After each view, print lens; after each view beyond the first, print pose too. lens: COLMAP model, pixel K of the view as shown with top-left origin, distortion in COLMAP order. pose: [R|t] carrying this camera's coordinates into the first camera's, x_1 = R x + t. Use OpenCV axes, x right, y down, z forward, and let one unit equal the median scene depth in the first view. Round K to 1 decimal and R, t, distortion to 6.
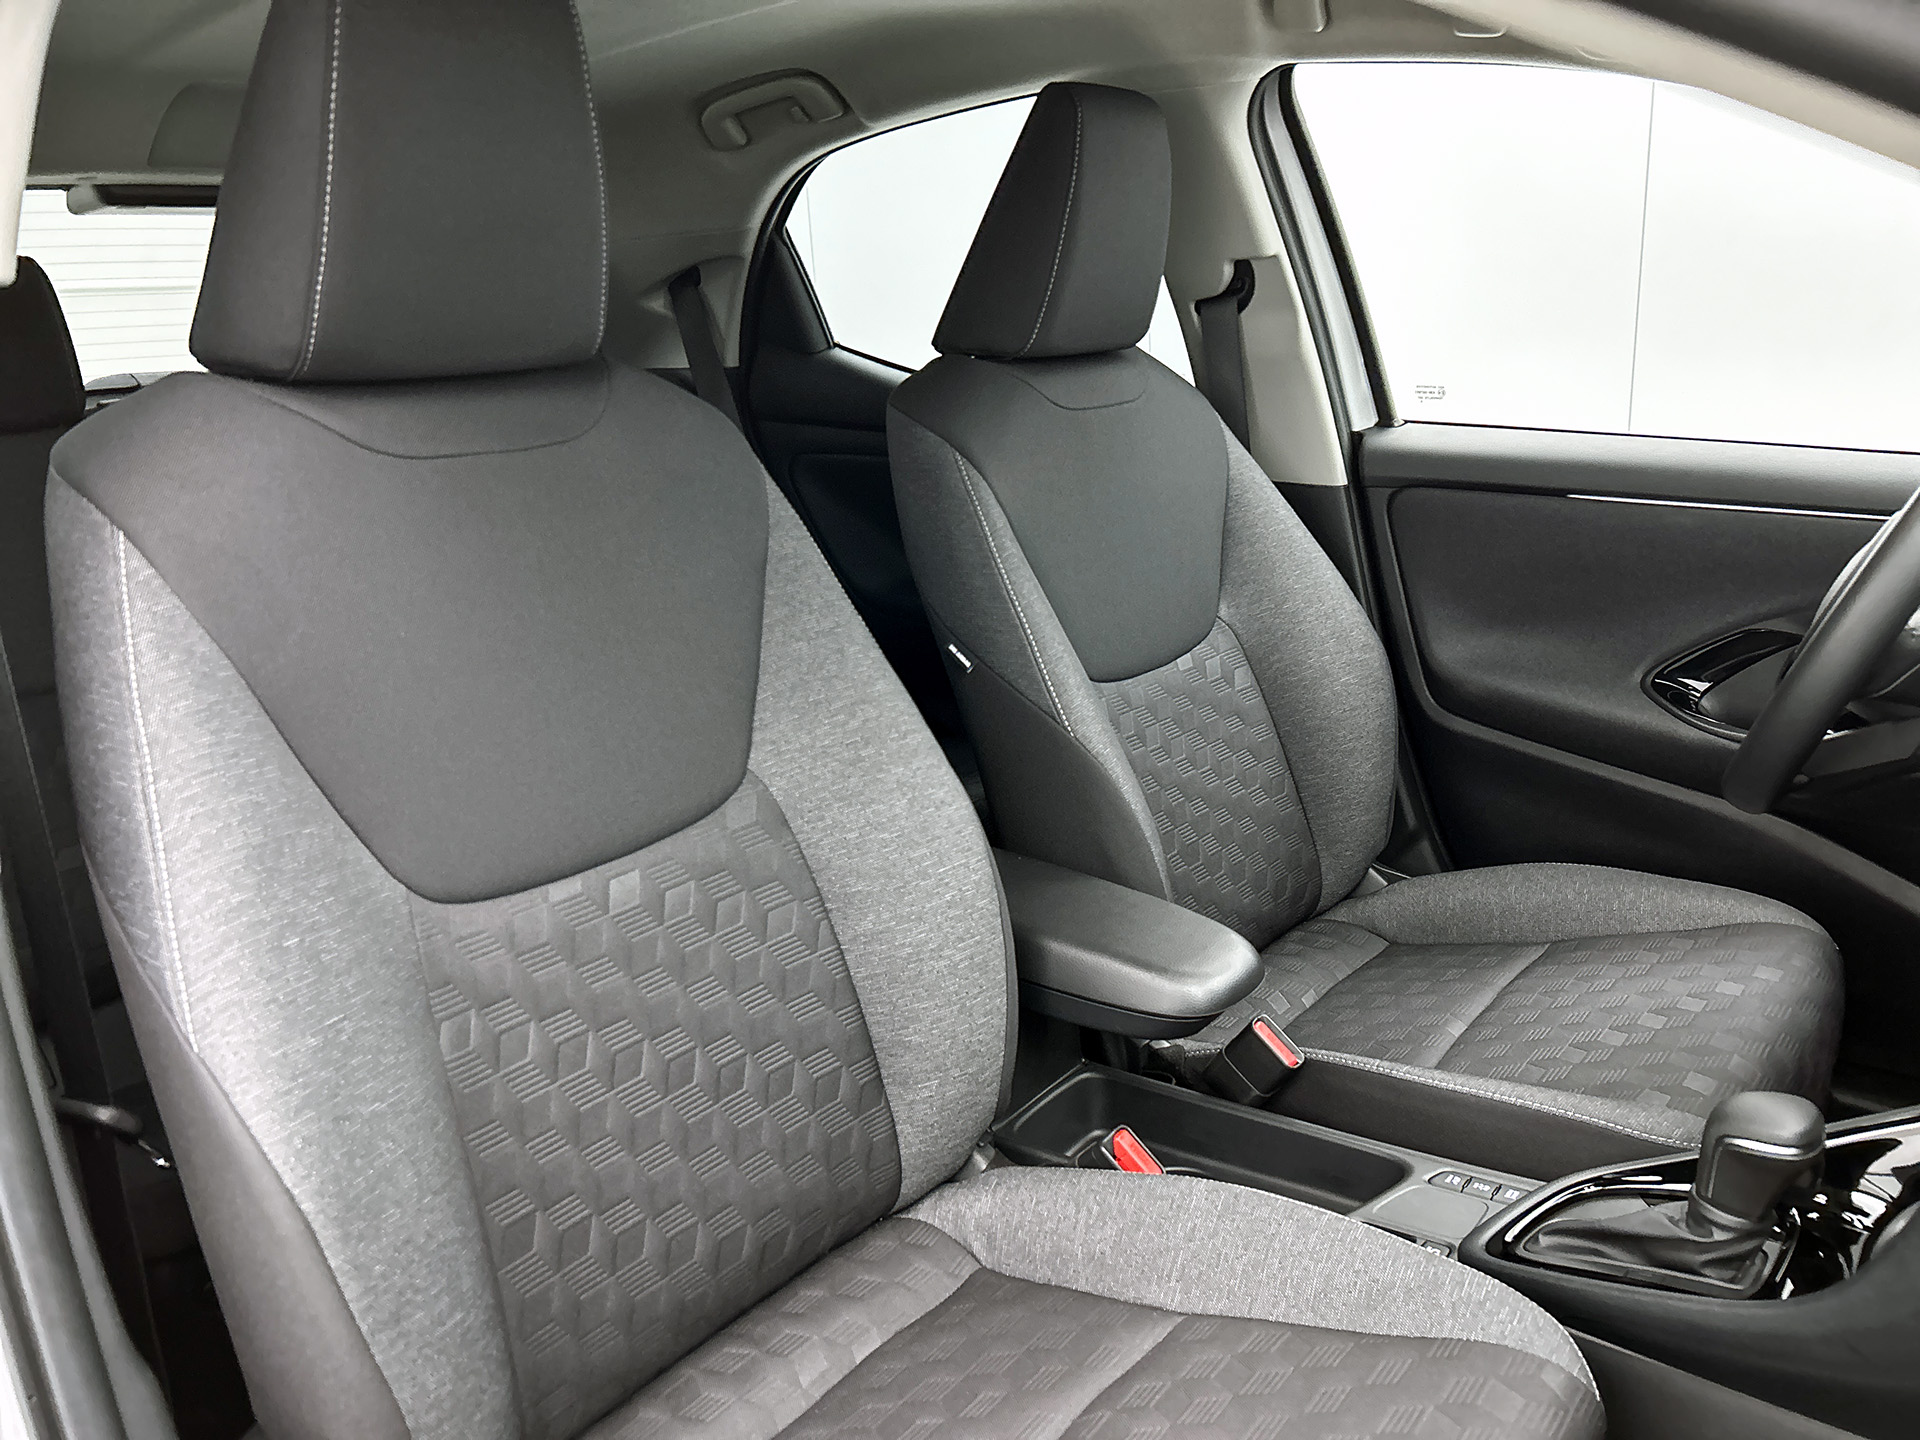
lens RADIAL K [[1450.1, 0, 953.9], [0, 1450.1, 730.0], [0, 0, 1]] dist [0.035981, -0.034837]
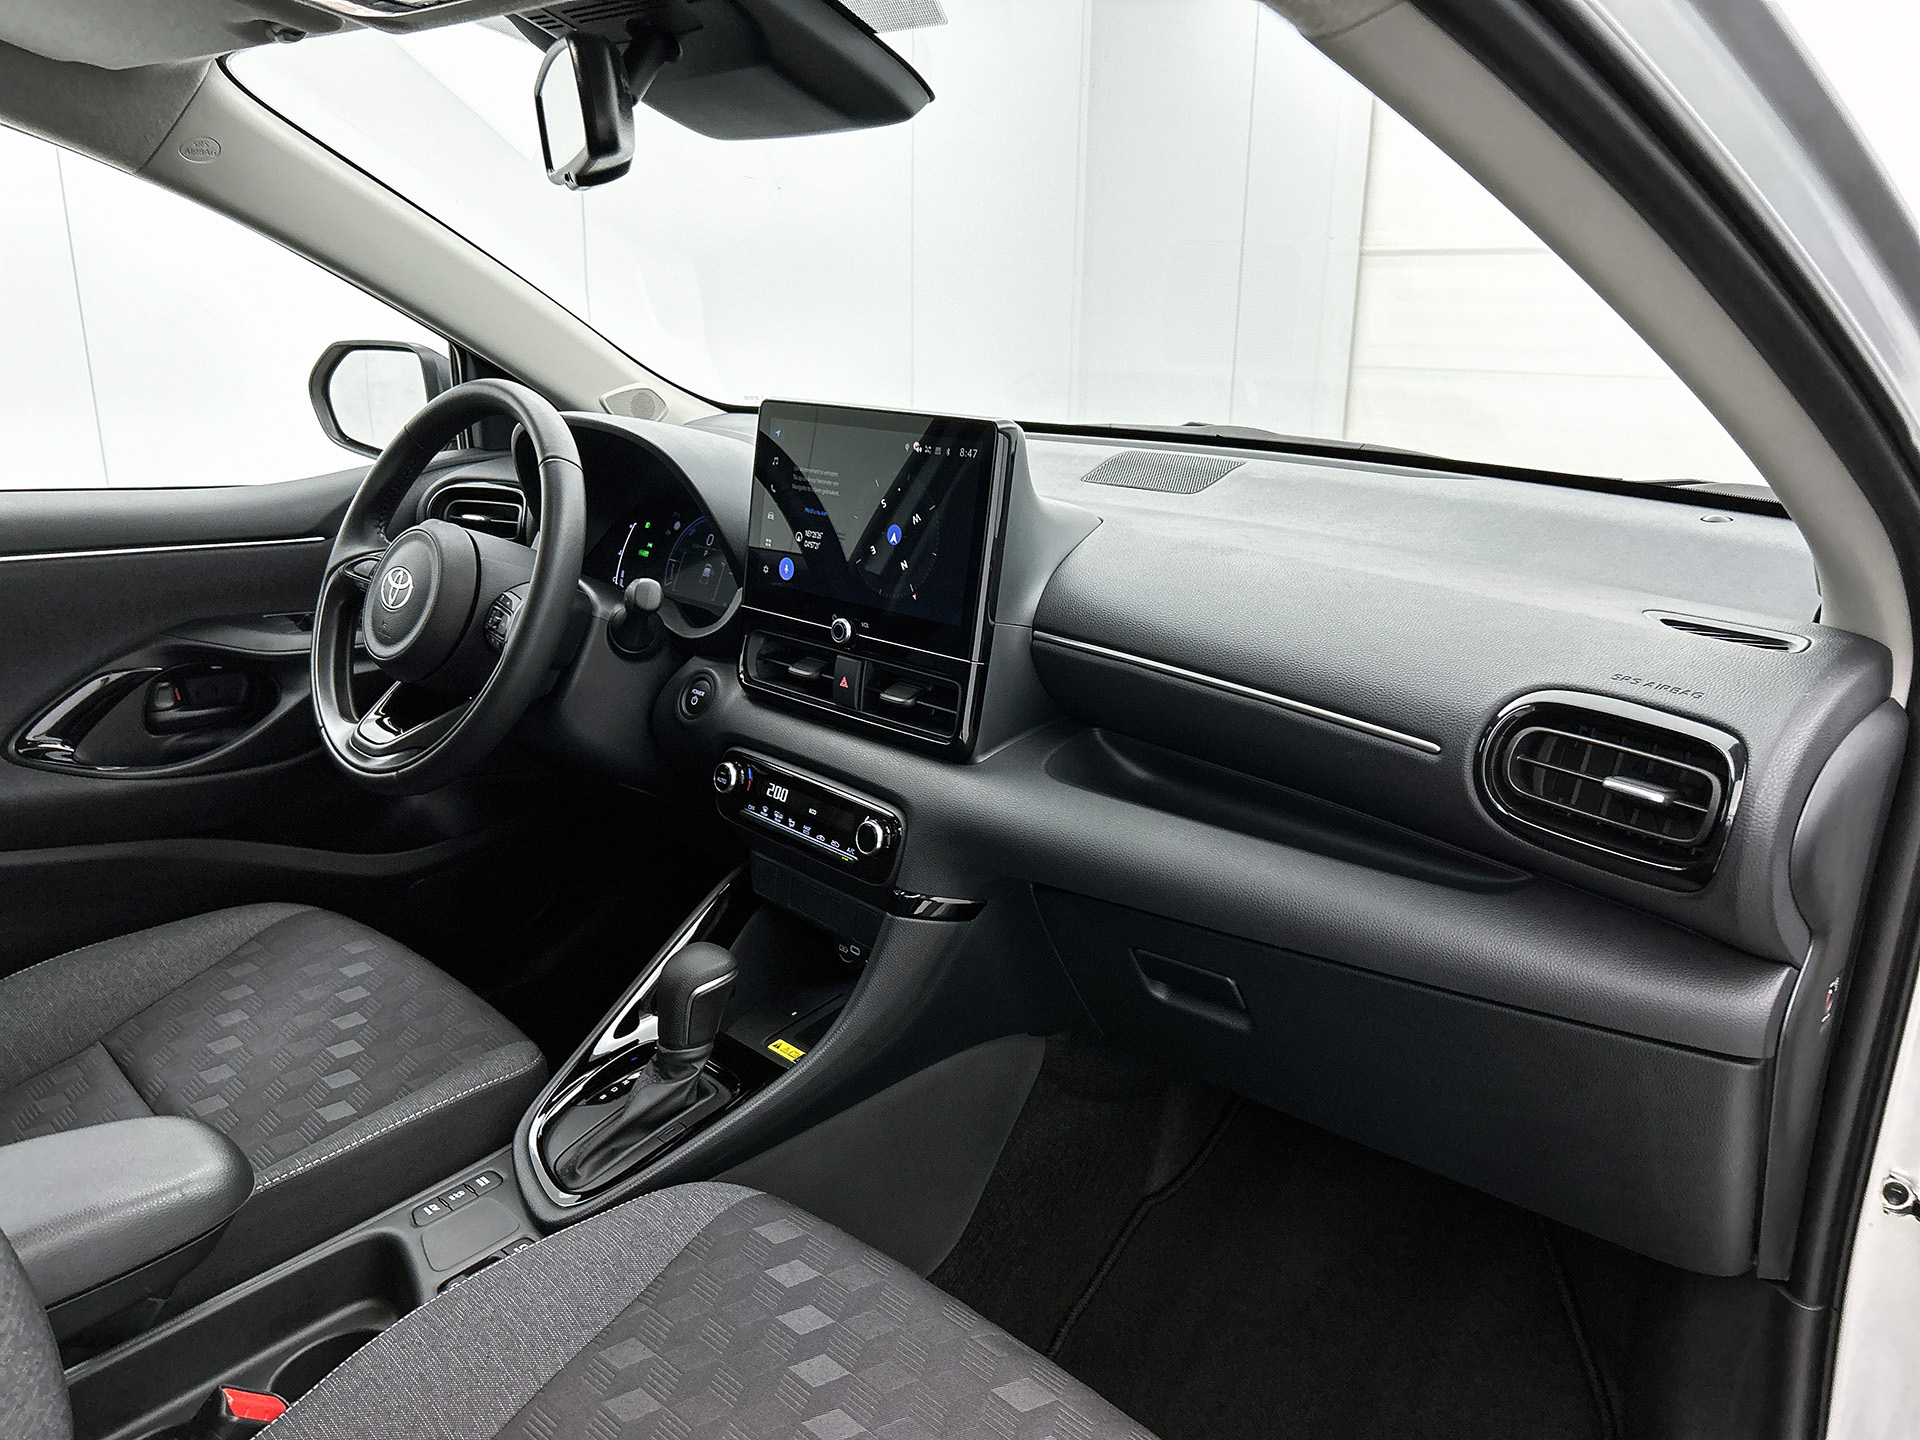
lens RADIAL K [[1450.1, 0, 960.9], [0, 1450.1, 719.2], [0, 0, 1]] dist [0.035981, -0.034837]
pose [[0.114200, -0.241233, 0.963725, -0.575319], [0.266862, 0.941866, 0.204139, -0.138701], [-0.956945, 0.233869, 0.171937, 0.433307]]
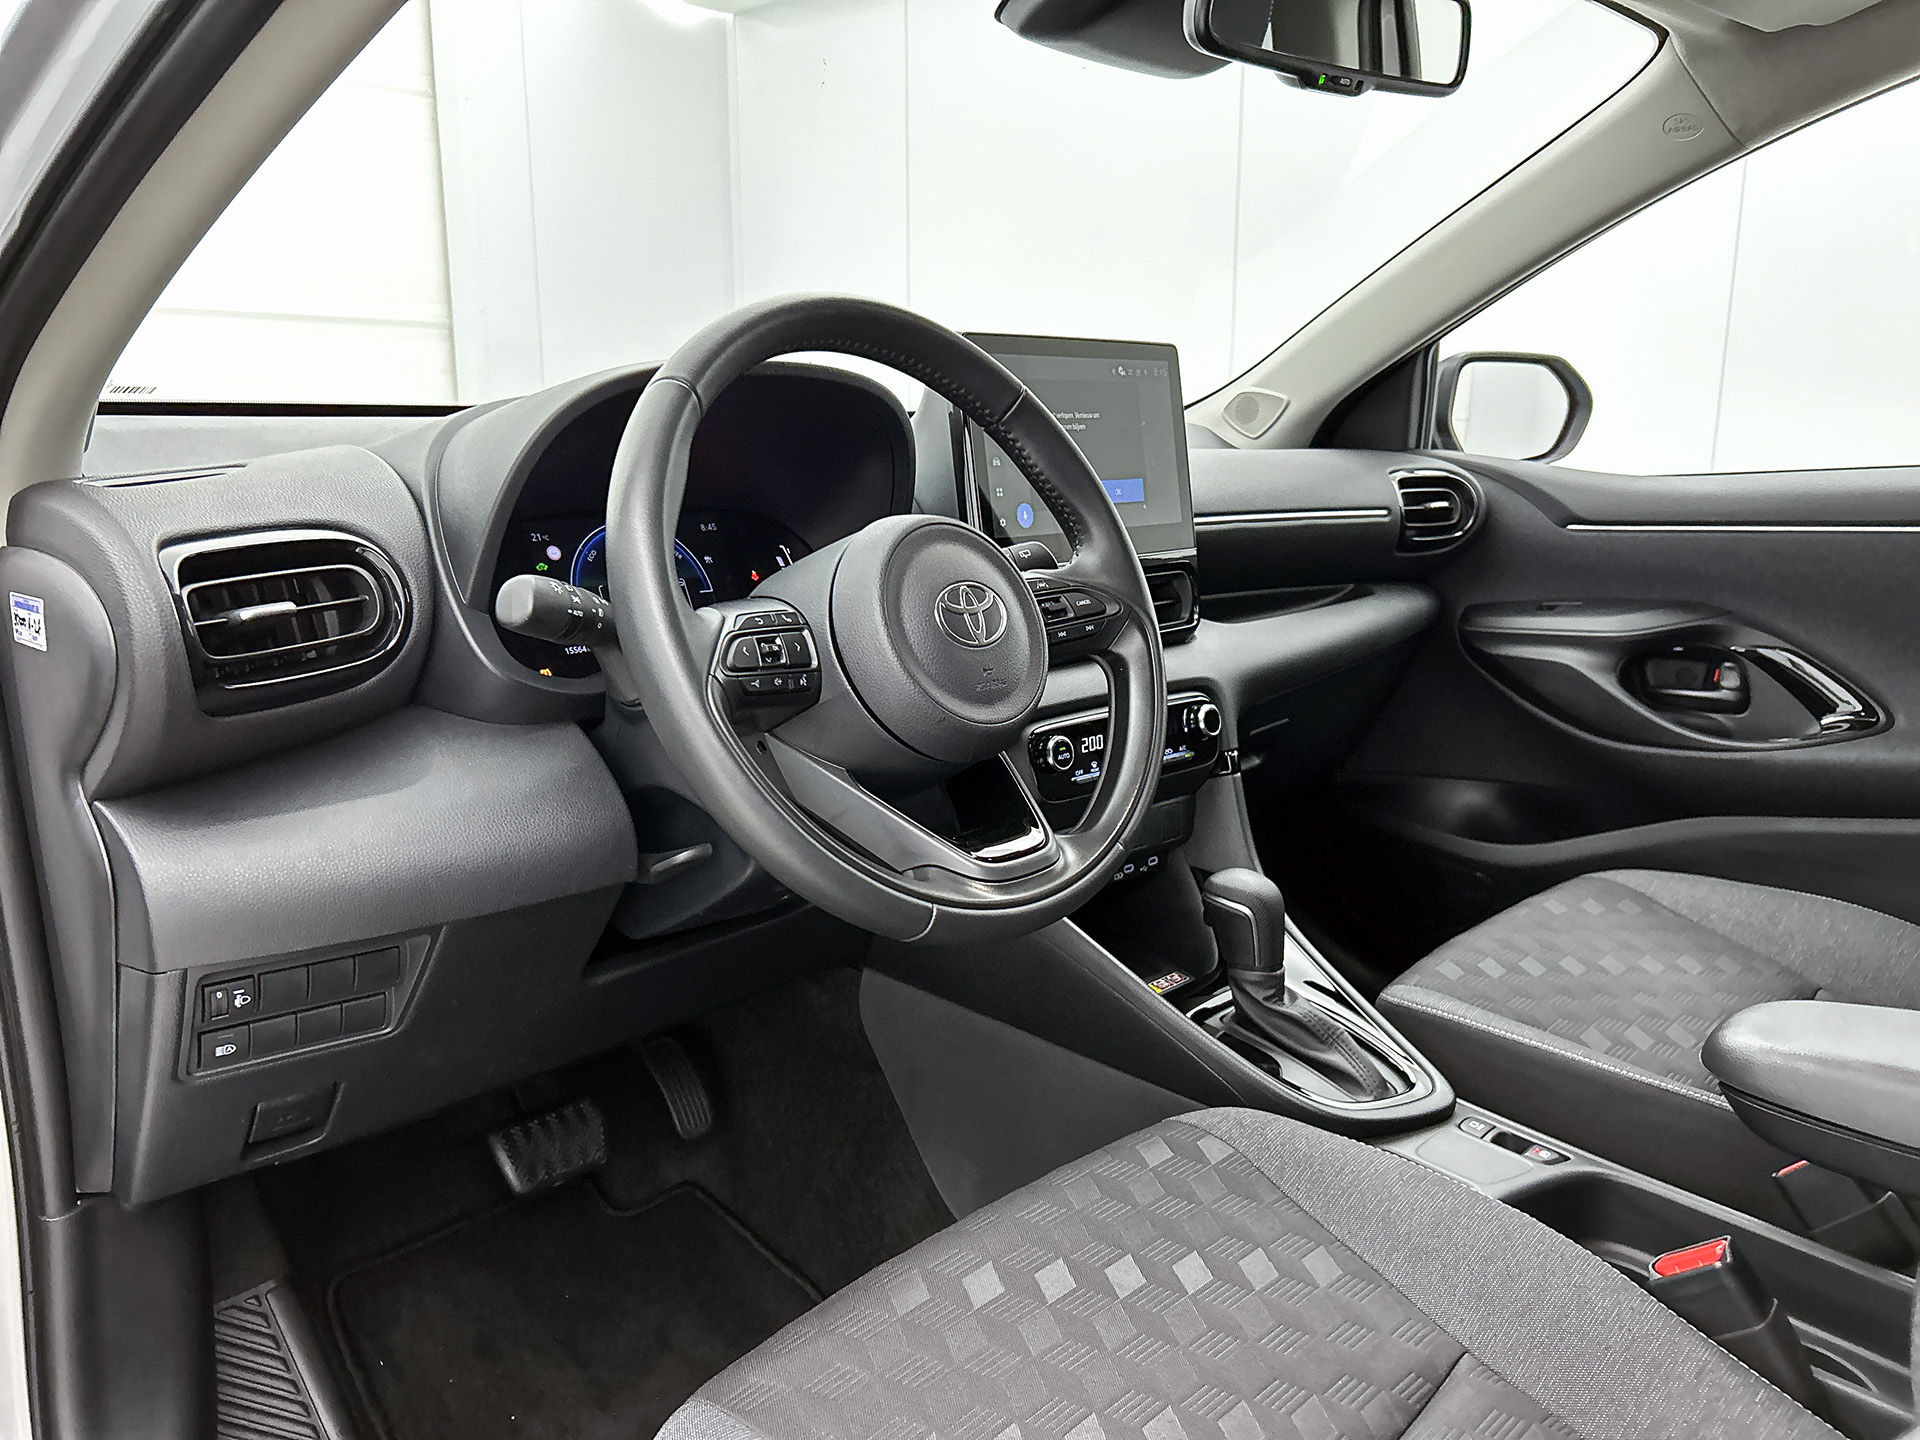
lens RADIAL K [[1450.1, 0, 976.4], [0, 1450.1, 711.0], [0, 0, 1]] dist [0.035981, -0.034837]
pose [[-0.992167, 0.012787, 0.124262, 0.549014], [0.069870, 0.881401, 0.467173, -0.452209], [-0.103551, 0.472196, -0.875390, 1.859365]]
